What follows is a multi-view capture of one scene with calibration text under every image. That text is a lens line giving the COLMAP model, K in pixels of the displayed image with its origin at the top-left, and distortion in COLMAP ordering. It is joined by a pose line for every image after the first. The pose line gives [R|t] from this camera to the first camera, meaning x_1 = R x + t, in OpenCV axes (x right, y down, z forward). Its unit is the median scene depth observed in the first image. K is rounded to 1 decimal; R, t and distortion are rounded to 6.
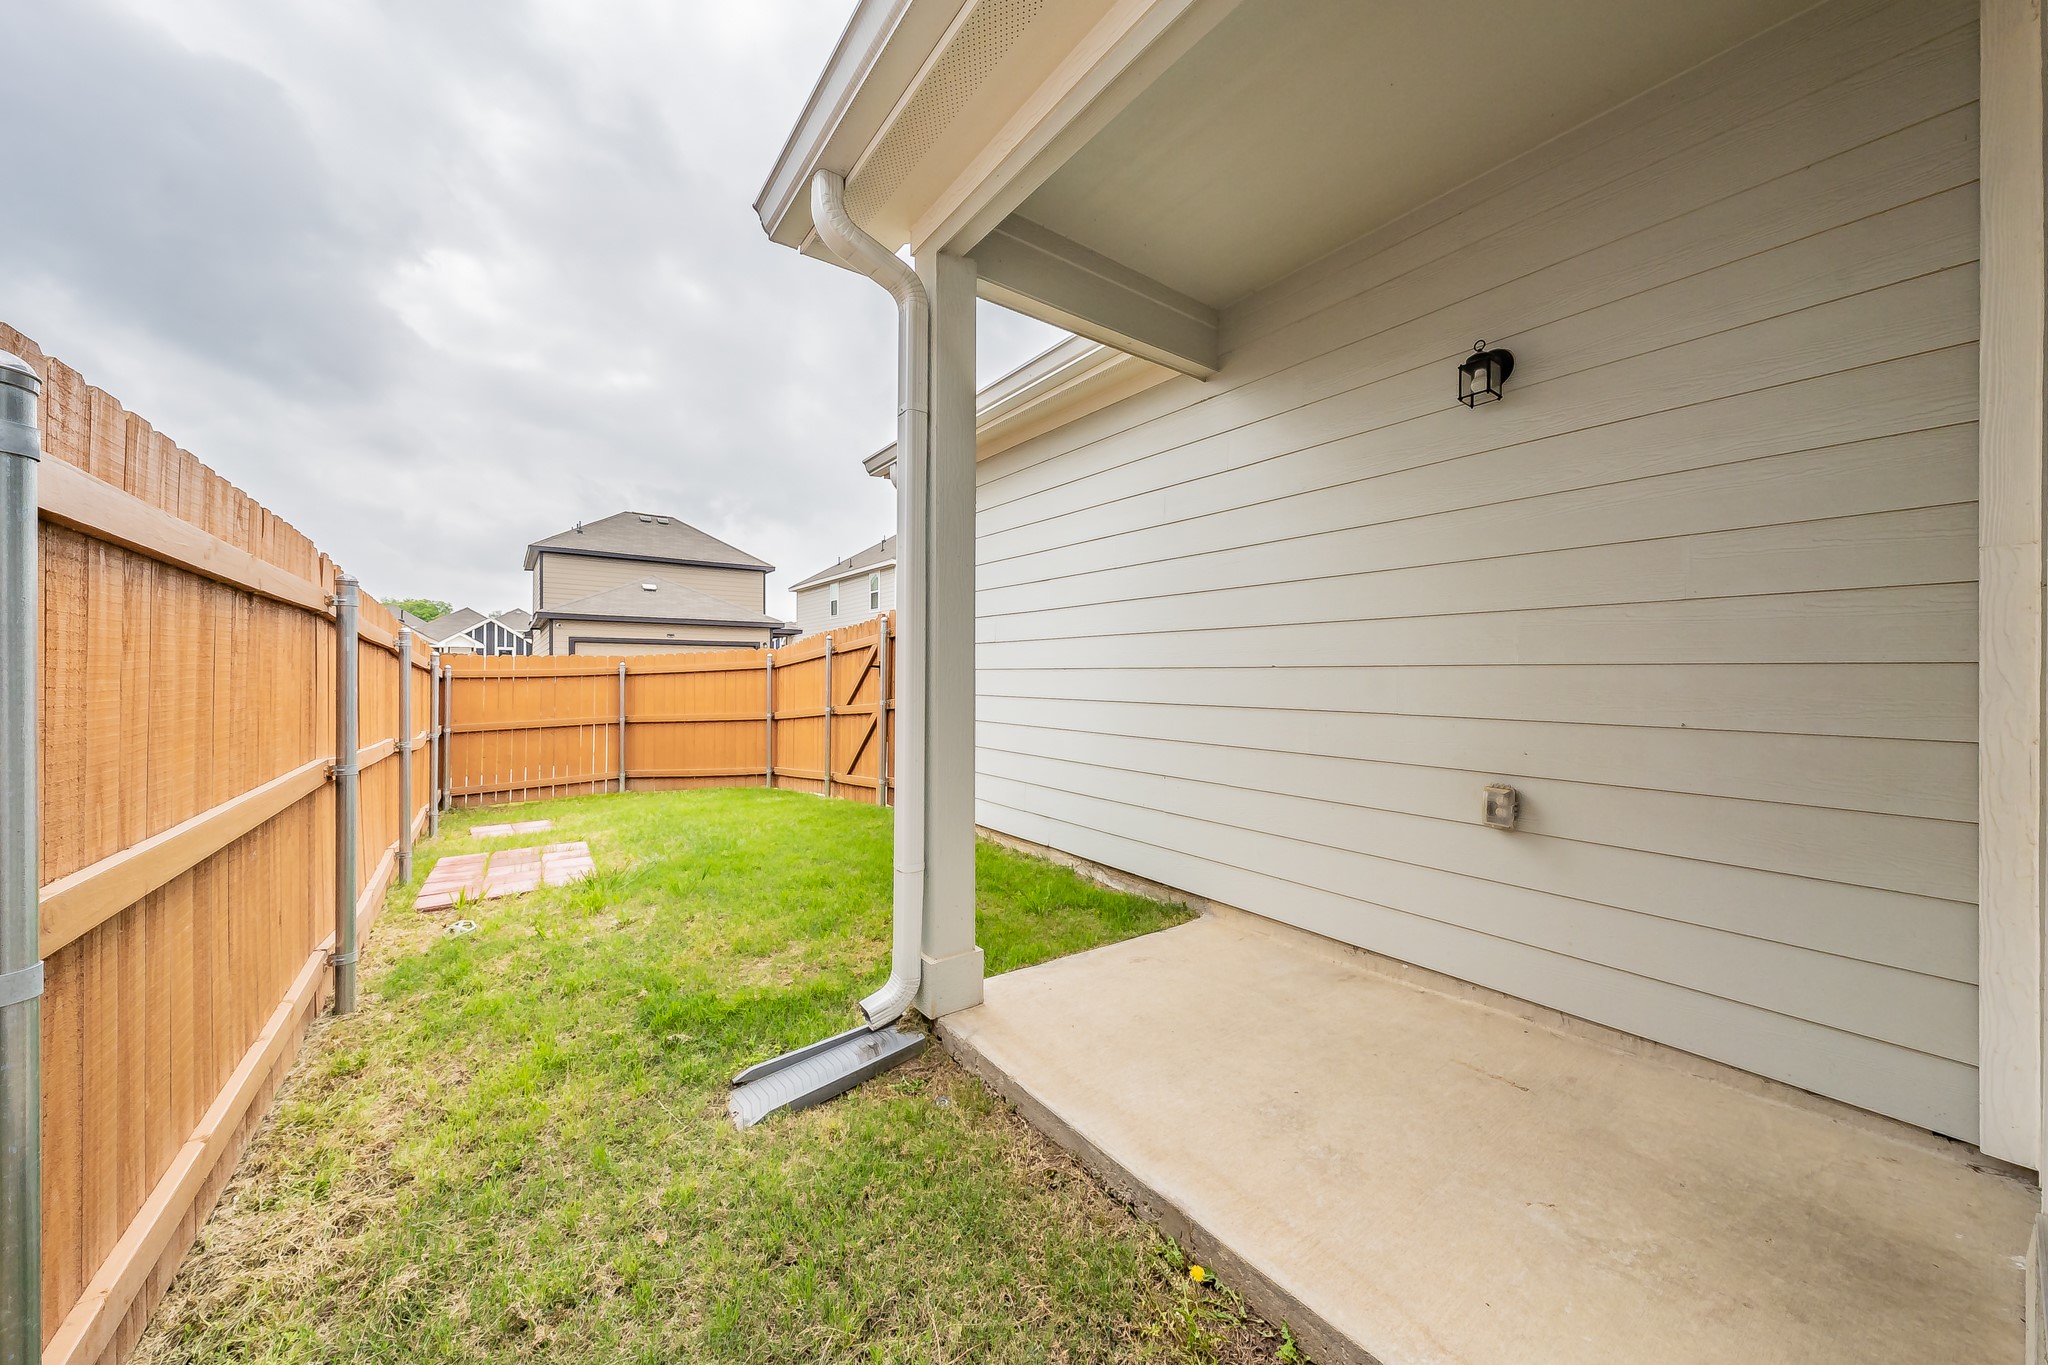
lens RADIAL K [[713.8, 0, 1037.7], [0, 713.8, 676.9], [0, 0, 1]] dist [-0.003669, 0.000364]
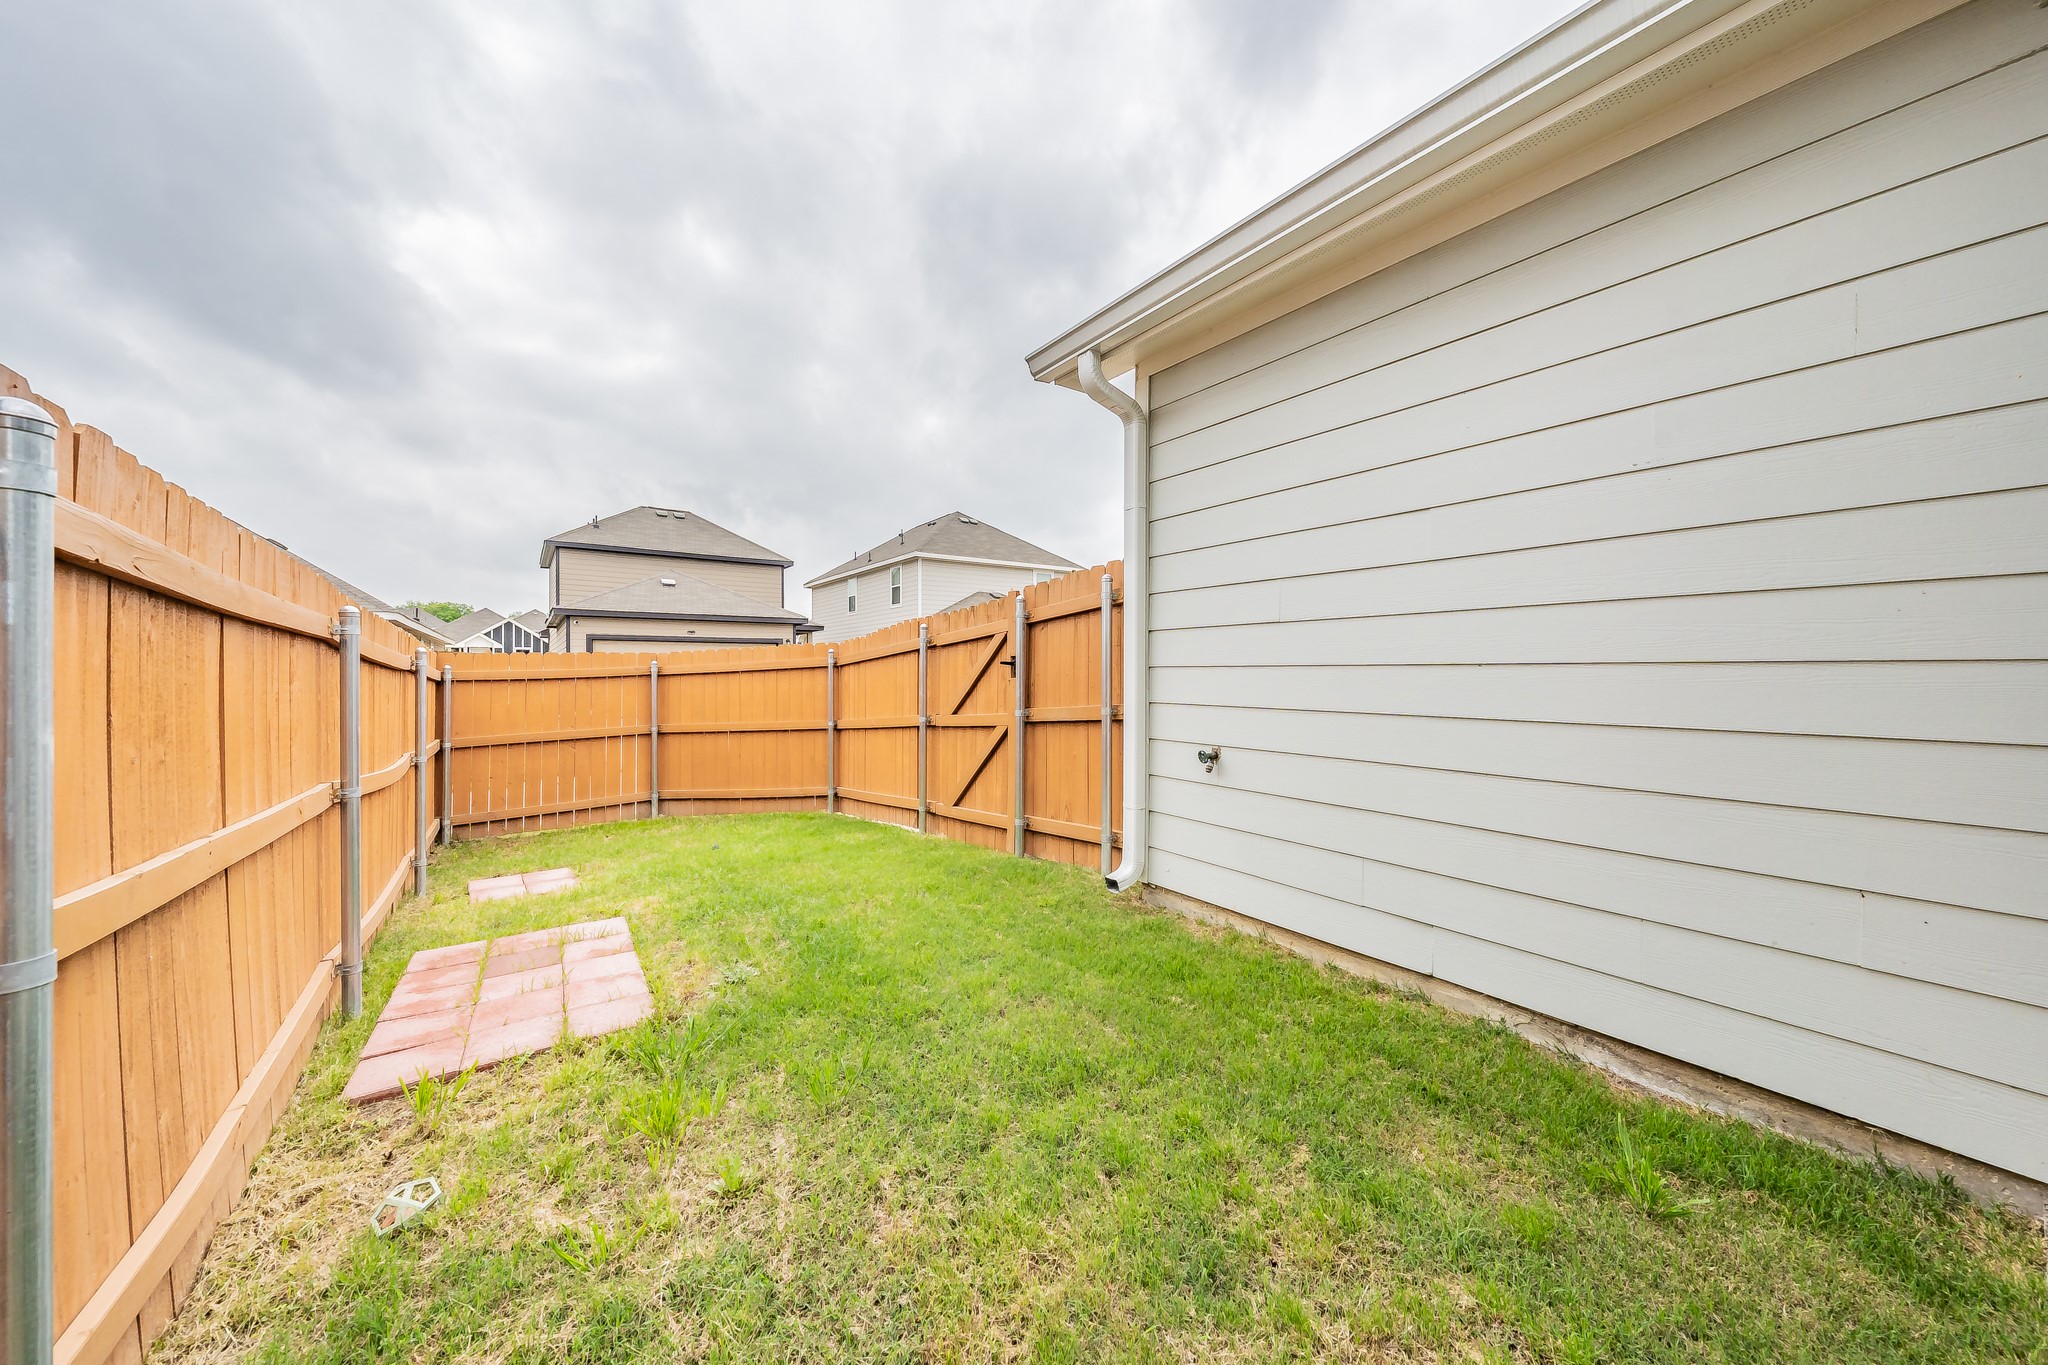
lens RADIAL K [[713.8, 0, 1012.7], [0, 713.8, 676.0], [0, 0, 1]] dist [-0.003669, 0.000364]
pose [[0.999170, -0.004683, -0.040463, -0.139974], [0.004807, 0.999984, 0.002966, -0.002838], [0.040448, -0.003158, 0.999177, 0.198807]]
